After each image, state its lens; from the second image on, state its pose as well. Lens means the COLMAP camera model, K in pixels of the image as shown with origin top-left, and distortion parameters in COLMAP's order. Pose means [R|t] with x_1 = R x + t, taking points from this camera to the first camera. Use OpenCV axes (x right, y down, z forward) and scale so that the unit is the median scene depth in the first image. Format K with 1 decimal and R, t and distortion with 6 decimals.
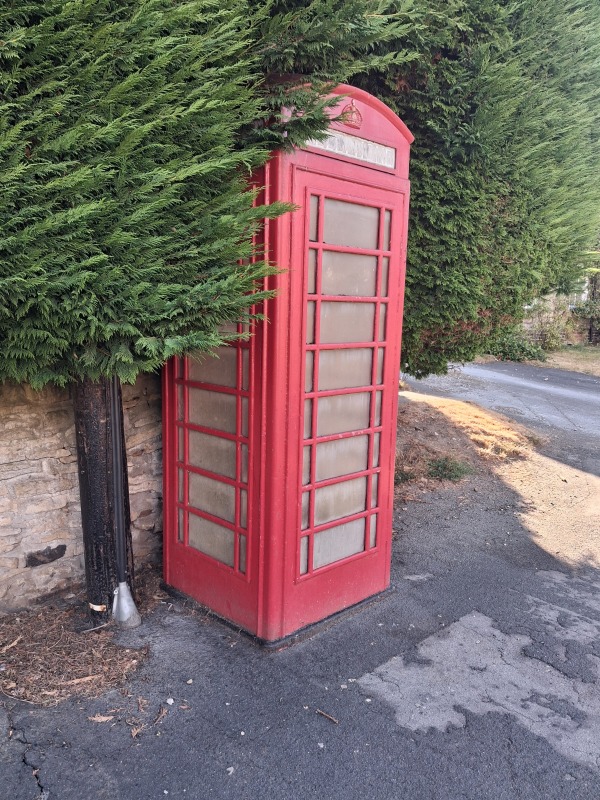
lens RADIAL K [[660.2, 0, 301.0], [0, 660.2, 409.9], [0, 0, 1]] dist [0.003744, -0.003725]
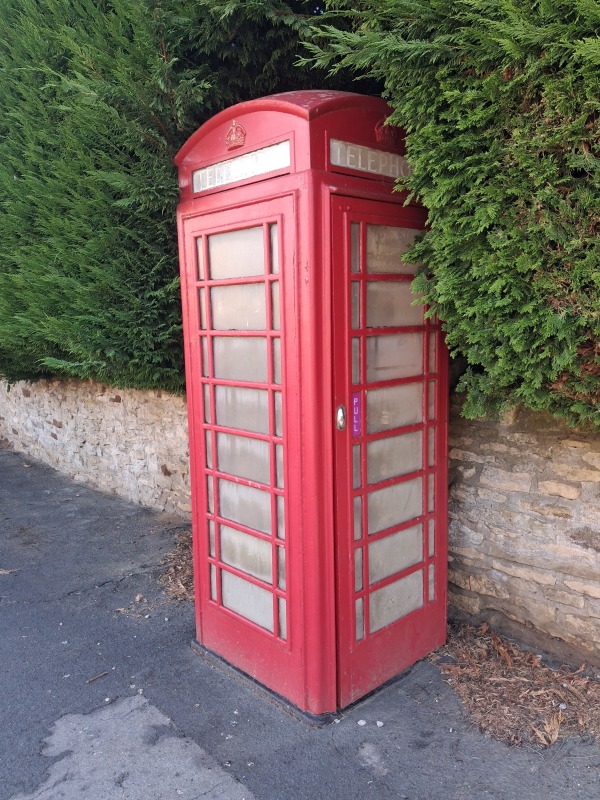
lens RADIAL K [[631.0, 0, 296.1], [0, 631.0, 403.1], [0, 0, 1]] dist [0.007754, -0.040585]
pose [[-0.051318, 0.105718, -0.993071, 0.943774], [-0.142135, 0.983486, 0.112042, -0.182648], [0.988516, 0.146900, -0.035444, 1.120160]]
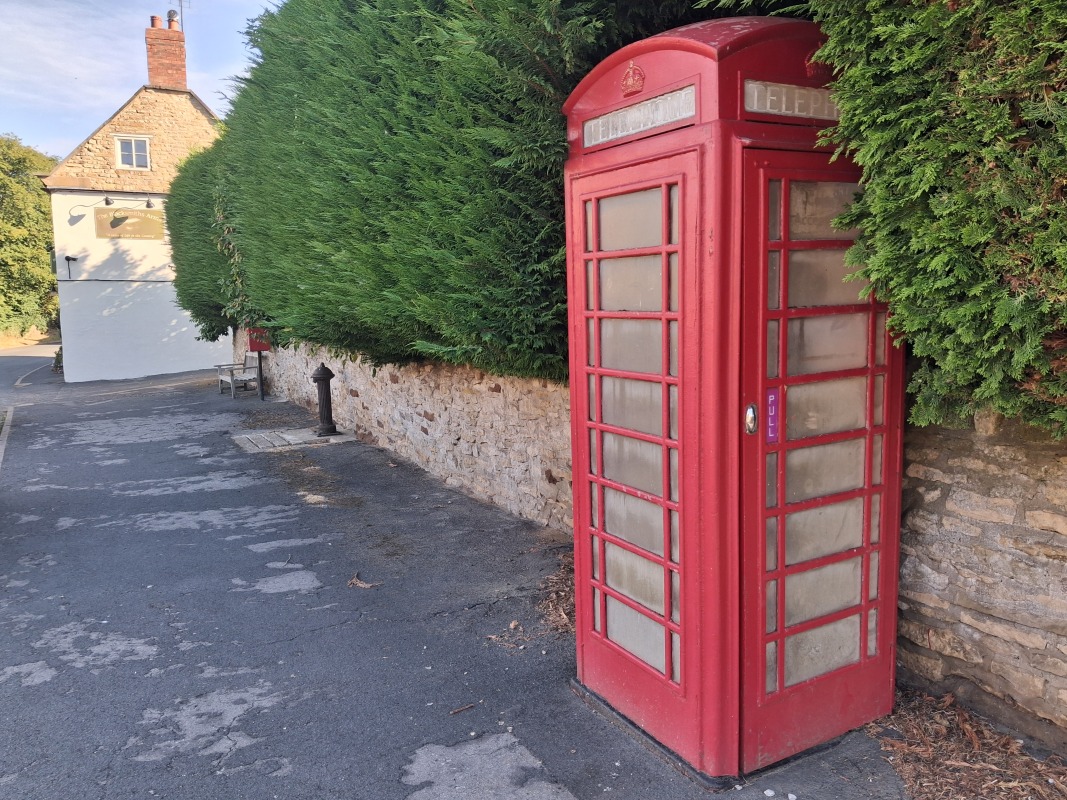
lens RADIAL K [[841.6, 0, 533.5], [0, 841.6, 400.0], [0, 0, 1]] dist [0.007754, -0.040585]
pose [[-0.287129, 0.108823, -0.951690, 1.045101], [-0.132901, 0.979391, 0.152088, -0.205372], [0.948628, 0.170149, -0.266749, 1.166347]]
